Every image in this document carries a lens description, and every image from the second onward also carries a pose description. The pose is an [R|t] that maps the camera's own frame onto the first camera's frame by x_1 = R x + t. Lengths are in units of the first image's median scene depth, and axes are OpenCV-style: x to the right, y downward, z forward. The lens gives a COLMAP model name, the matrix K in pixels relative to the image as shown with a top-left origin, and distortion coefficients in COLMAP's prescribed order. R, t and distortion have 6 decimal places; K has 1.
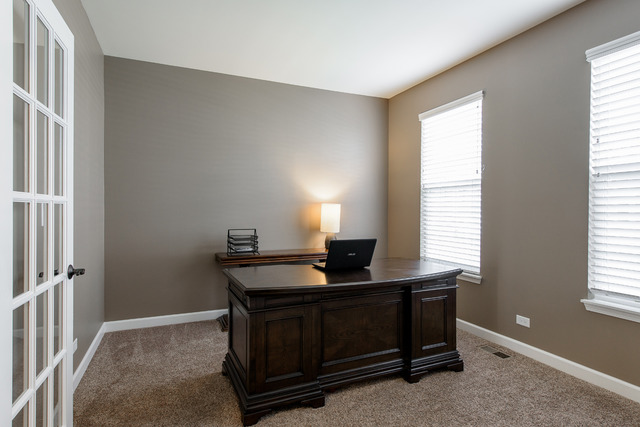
lens RADIAL K [[352.2, 0, 320.0], [0, 352.2, 213.5], [0, 0, 1]] dist [0.027369, -0.017602]
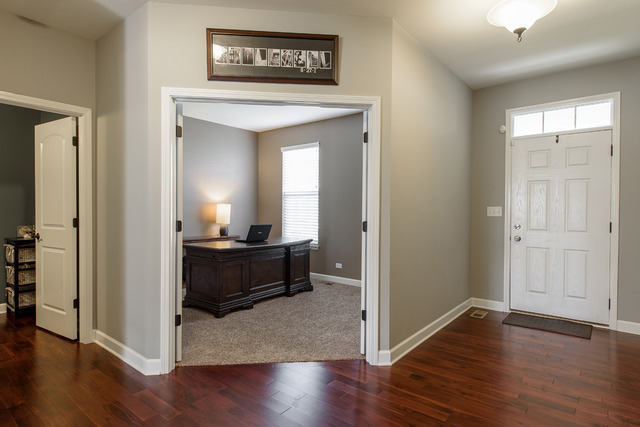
lens RADIAL K [[352.2, 0, 320.0], [0, 352.2, 213.5], [0, 0, 1]] dist [0.027369, -0.017602]
pose [[0.886854, -0.005199, 0.462020, -0.367354], [0.001629, 0.999966, 0.008125, 0.000556], [-0.462046, -0.006454, 0.886833, -0.593727]]
